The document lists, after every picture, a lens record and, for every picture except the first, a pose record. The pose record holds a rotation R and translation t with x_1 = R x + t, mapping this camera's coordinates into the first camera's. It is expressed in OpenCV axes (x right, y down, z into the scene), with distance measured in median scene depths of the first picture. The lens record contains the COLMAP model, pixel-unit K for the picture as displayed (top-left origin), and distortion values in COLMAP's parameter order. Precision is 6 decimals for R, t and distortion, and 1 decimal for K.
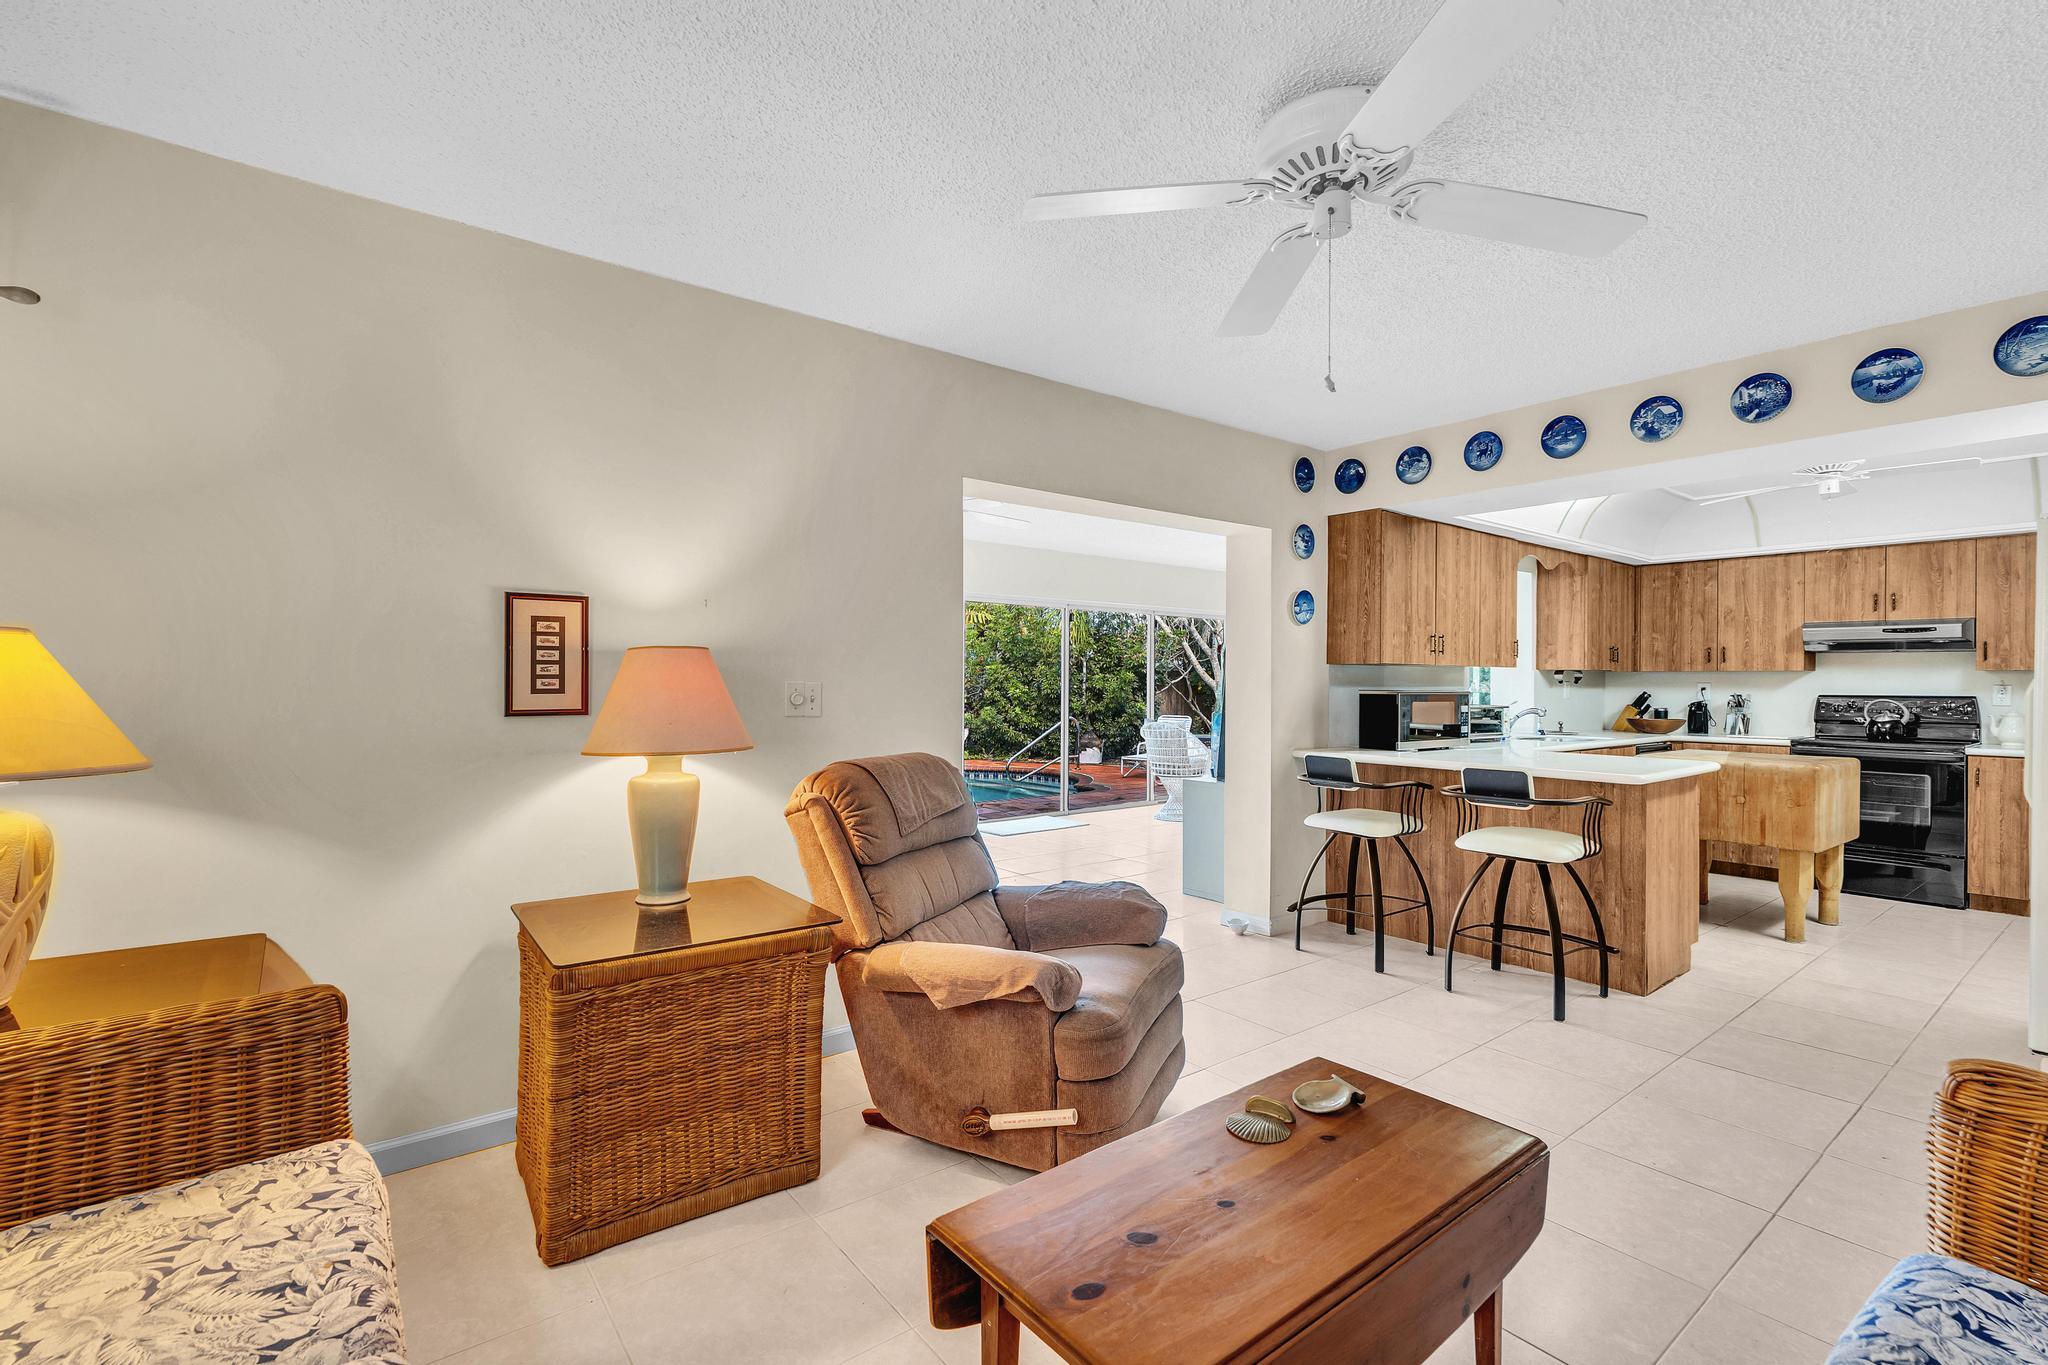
lens RADIAL K [[923.5, 0, 1028.3], [0, 923.5, 686.0], [0, 0, 1]] dist [-0.002150, 0.000309]
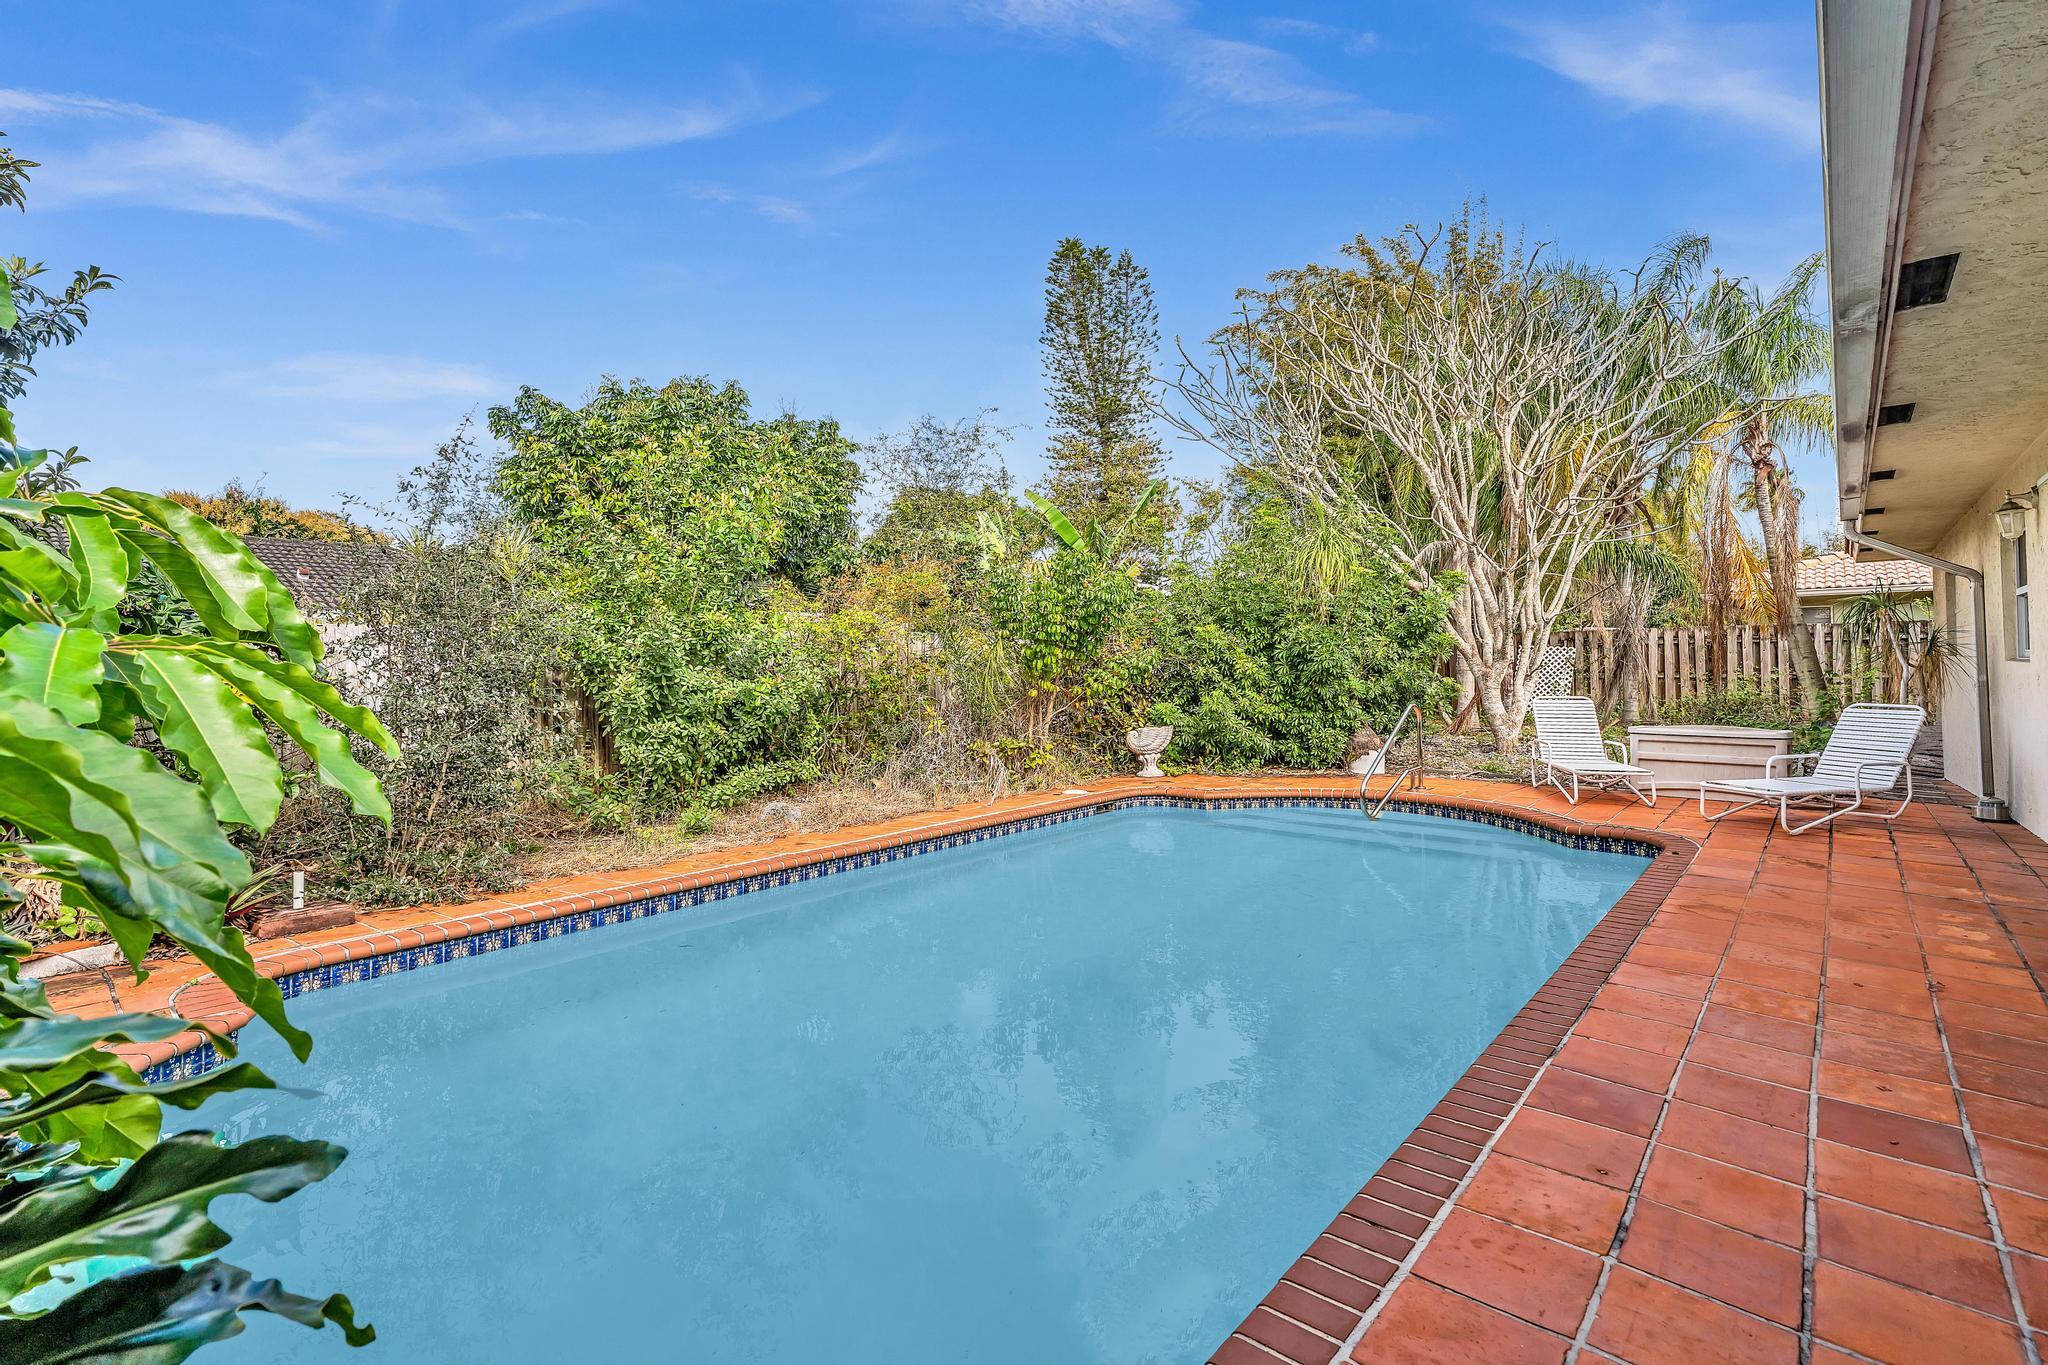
lens RADIAL K [[922.4, 0, 1020.6], [0, 922.4, 668.7], [0, 0, 1]] dist [0.000089, 0.000212]
pose [[0.981515, -0.026474, 0.189545, -0.288325], [0.026405, 0.999647, 0.002890, 0.001845], [-0.189555, 0.002168, 0.981868, 0.406232]]
